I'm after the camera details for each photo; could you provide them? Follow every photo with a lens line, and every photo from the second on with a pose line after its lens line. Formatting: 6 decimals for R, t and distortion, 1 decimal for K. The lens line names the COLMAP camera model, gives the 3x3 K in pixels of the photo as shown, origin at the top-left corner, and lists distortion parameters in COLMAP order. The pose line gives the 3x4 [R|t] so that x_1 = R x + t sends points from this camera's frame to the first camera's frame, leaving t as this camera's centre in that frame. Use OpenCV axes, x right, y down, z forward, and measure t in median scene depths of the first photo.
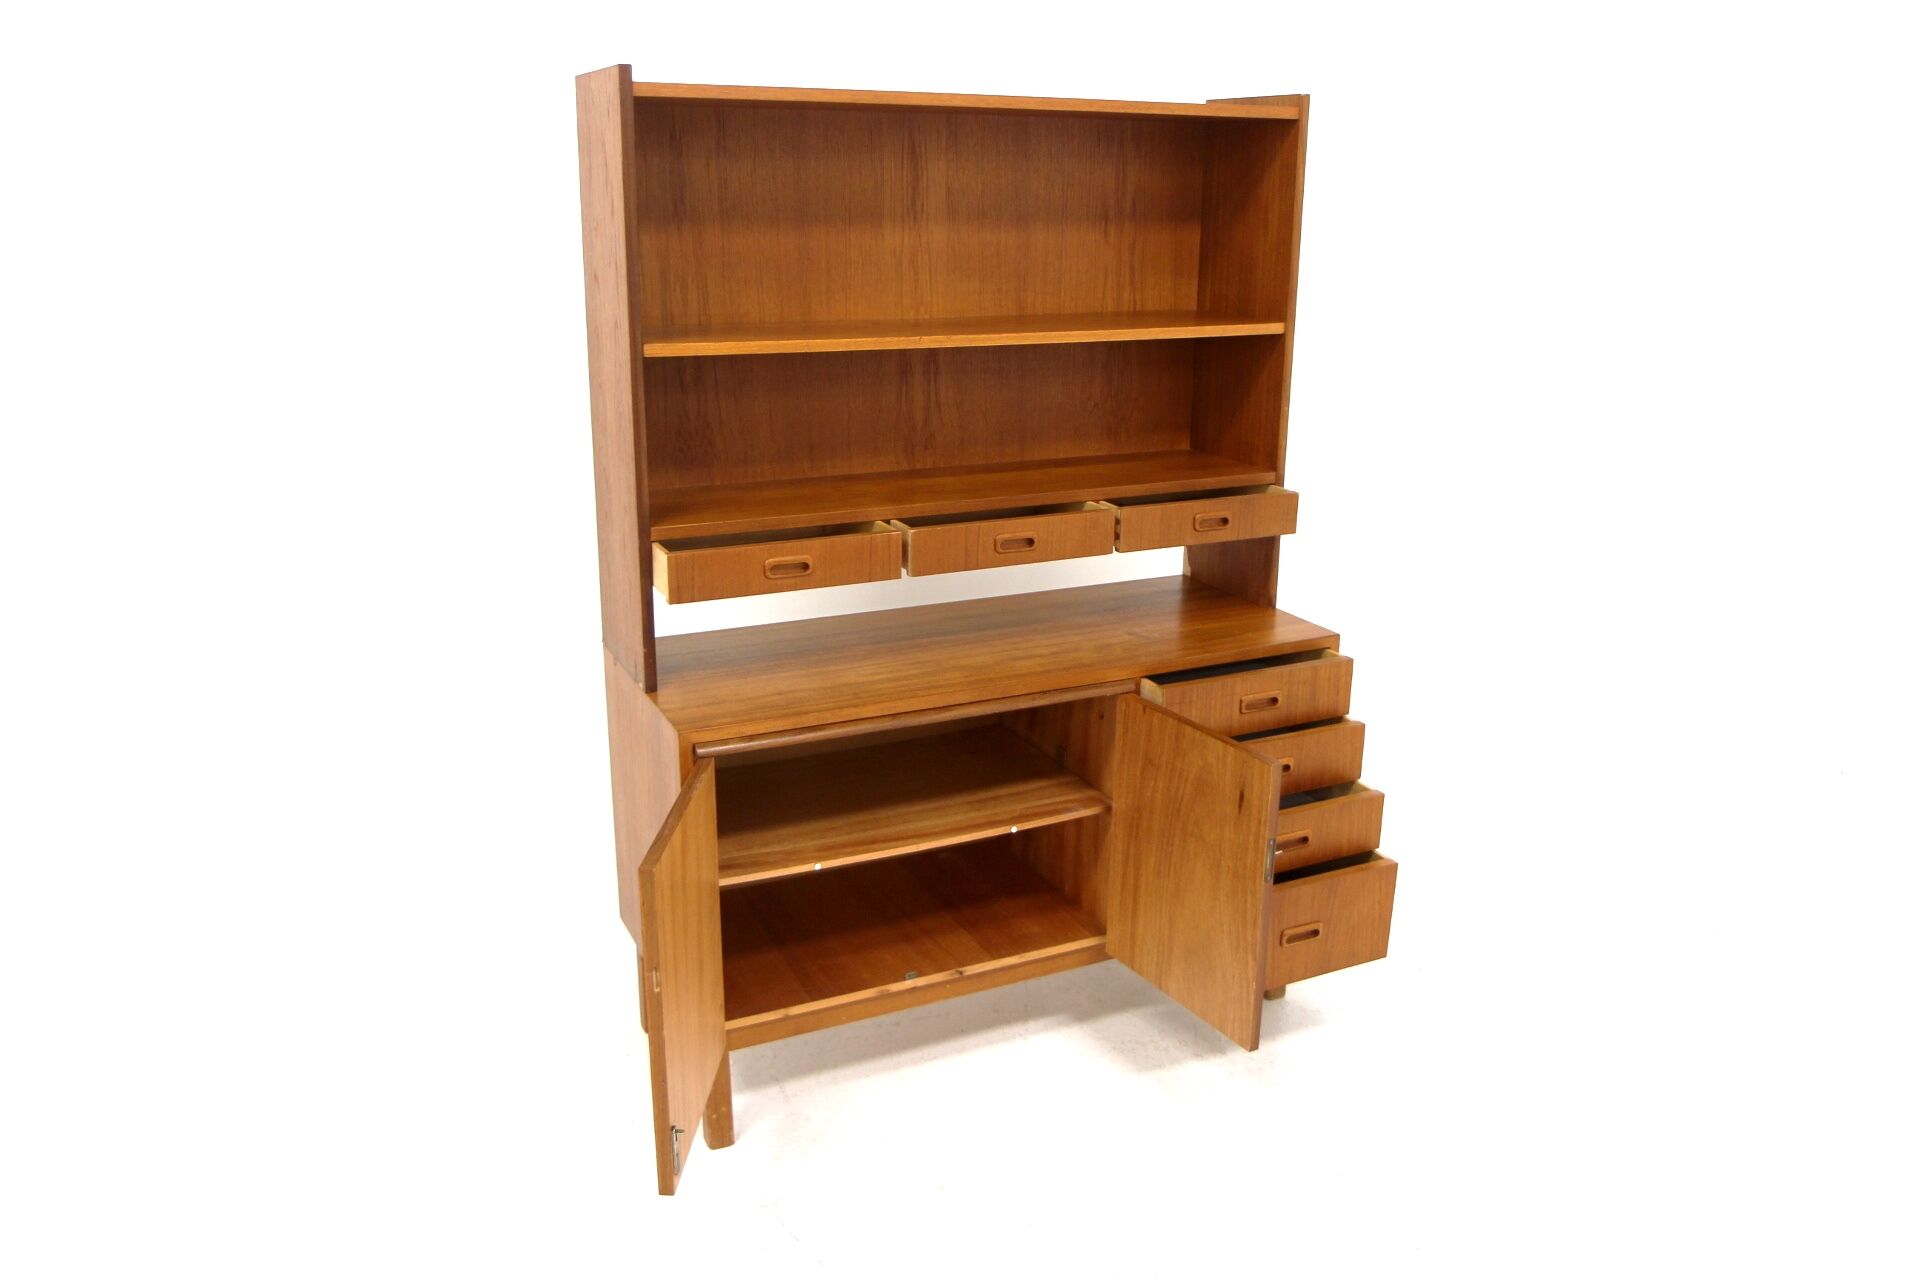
lens RADIAL K [[1498.5, 0, 963.8], [0, 1498.5, 635.4], [0, 0, 1]] dist [-0.048915, -0.002379]
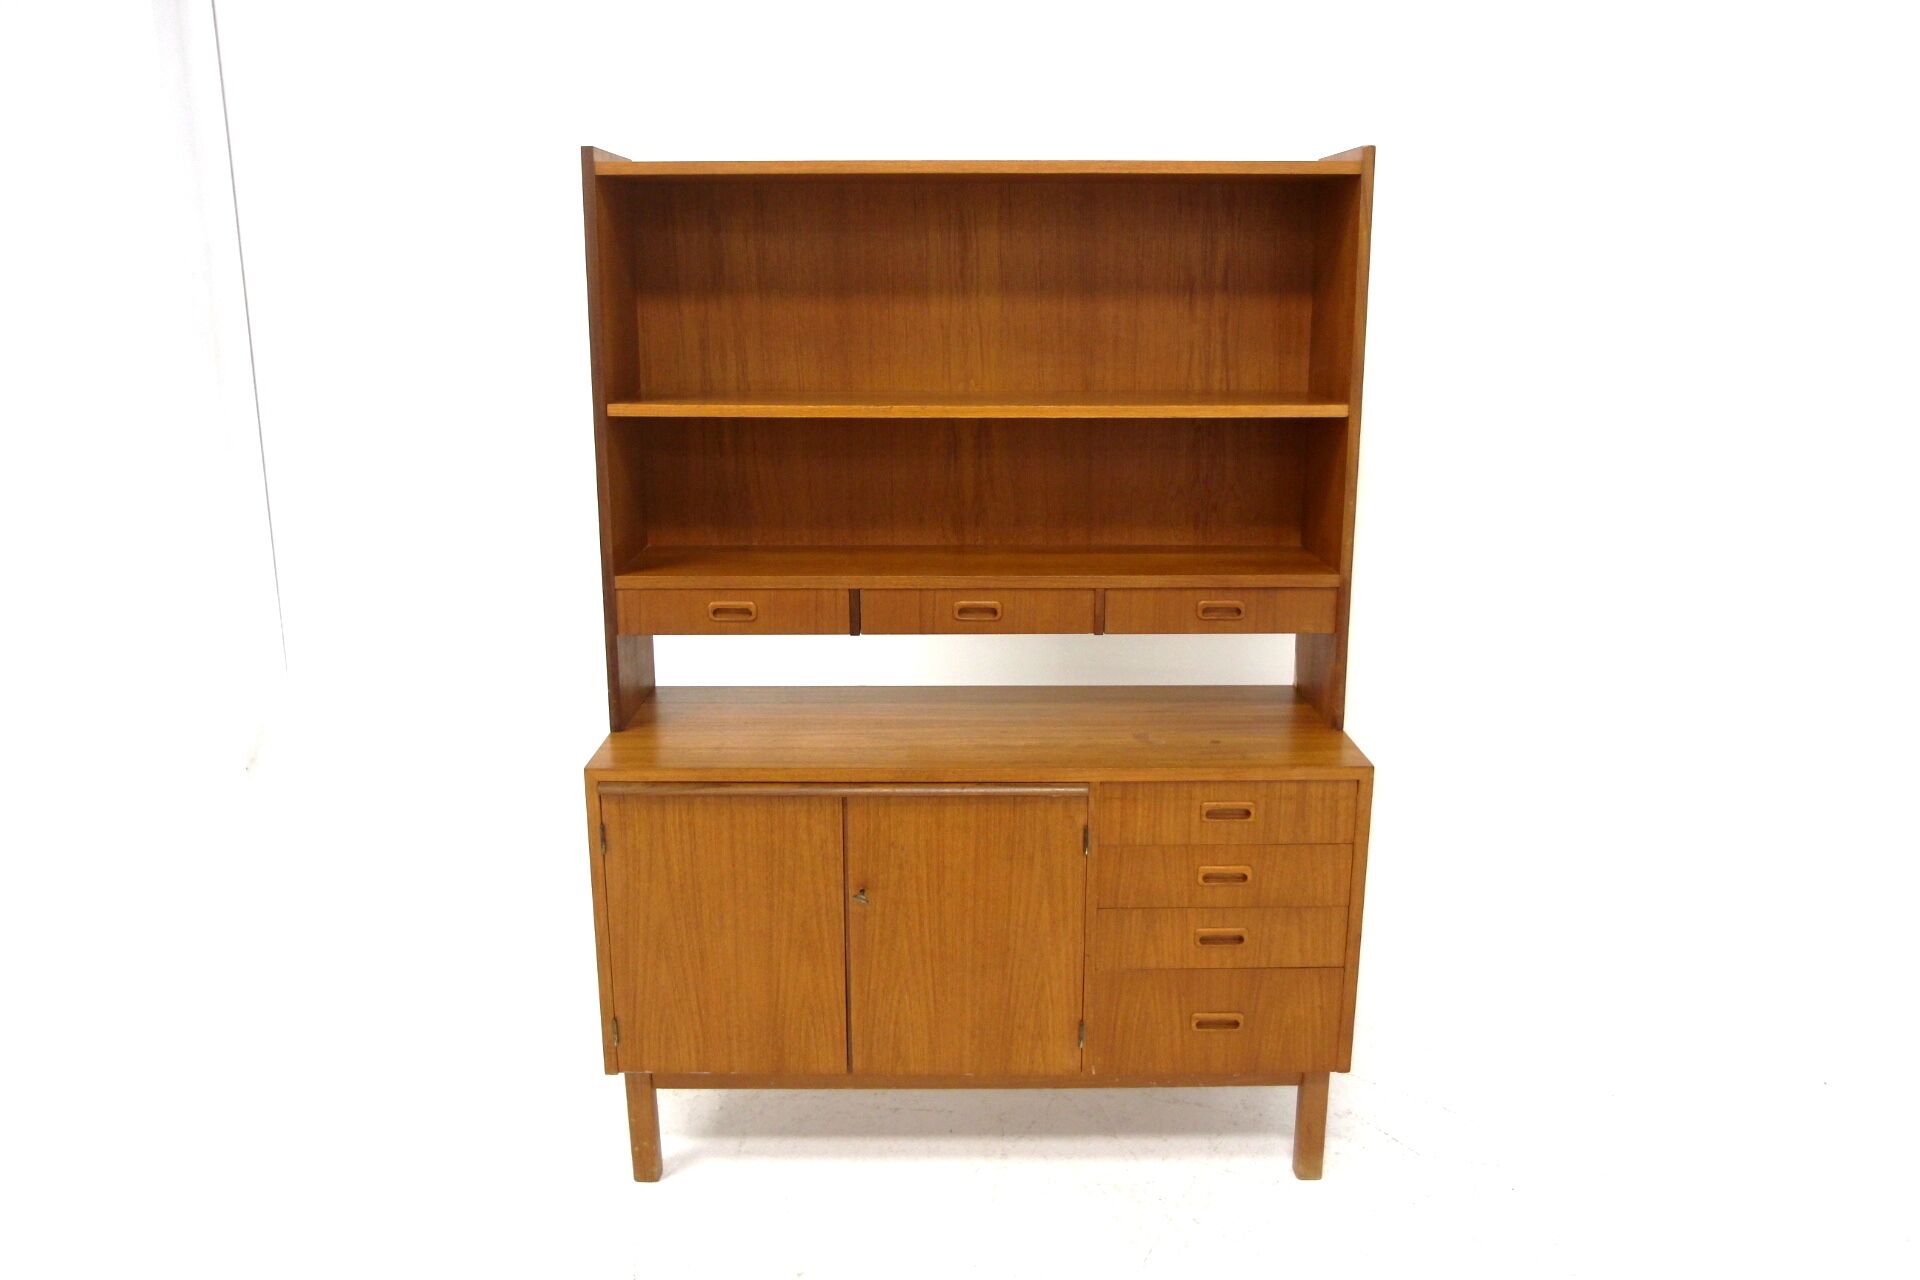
lens RADIAL K [[1498.5, 0, 962.3], [0, 1498.5, 646.6], [0, 0, 1]] dist [-0.048915, -0.002379]
pose [[0.900729, 0.092460, -0.424428, 0.401482], [-0.115437, 0.992901, -0.028685, -0.017716], [0.418763, 0.074832, 0.905007, 0.125527]]
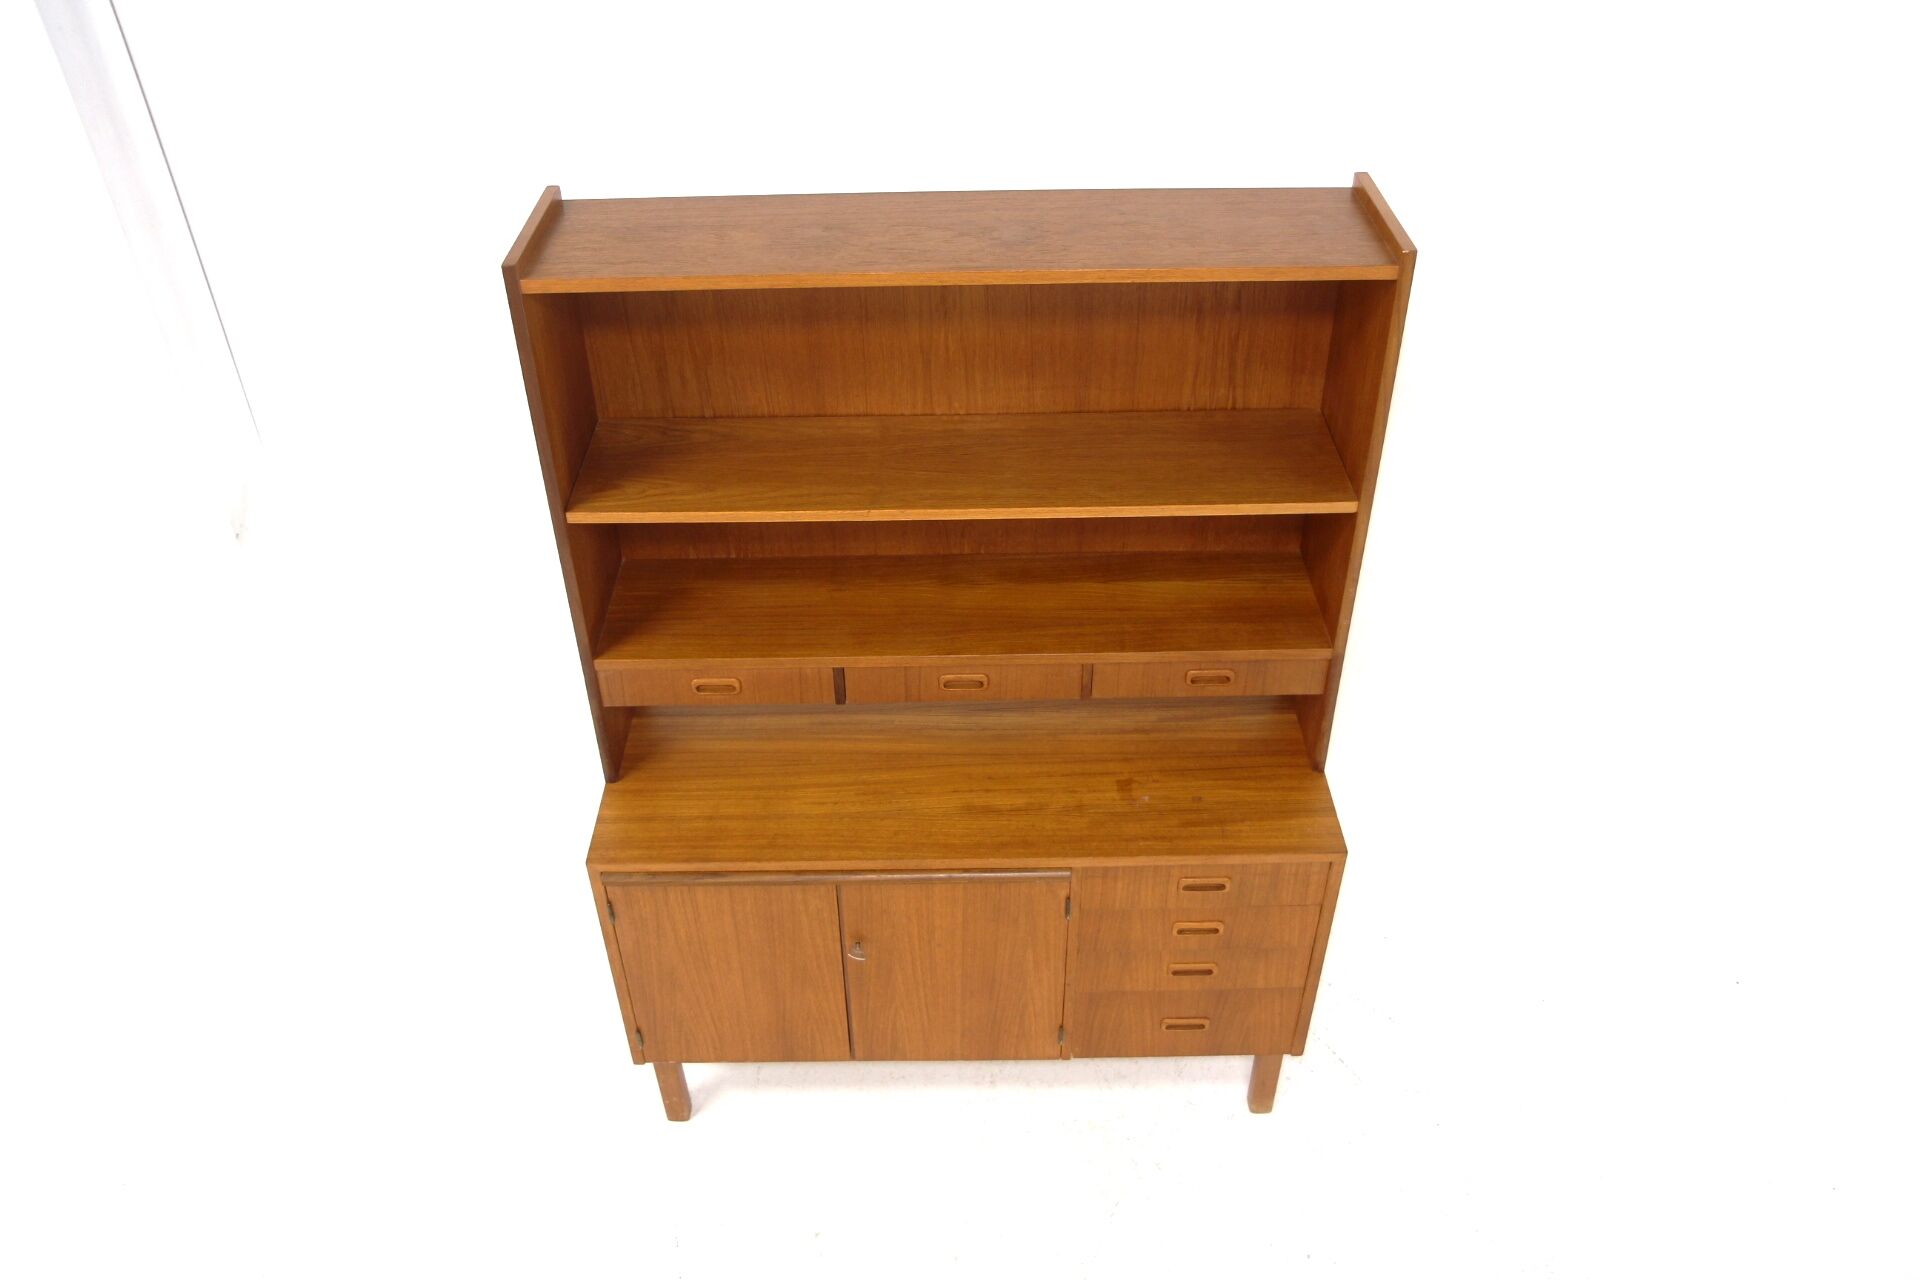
lens RADIAL K [[1498.5, 0, 958.7], [0, 1498.5, 636.5], [0, 0, 1]] dist [-0.048915, -0.002379]
pose [[0.901505, 0.246837, -0.355472, 0.331574], [-0.104156, 0.920998, 0.375386, -0.432588], [0.420048, -0.301388, 0.855993, 0.188430]]
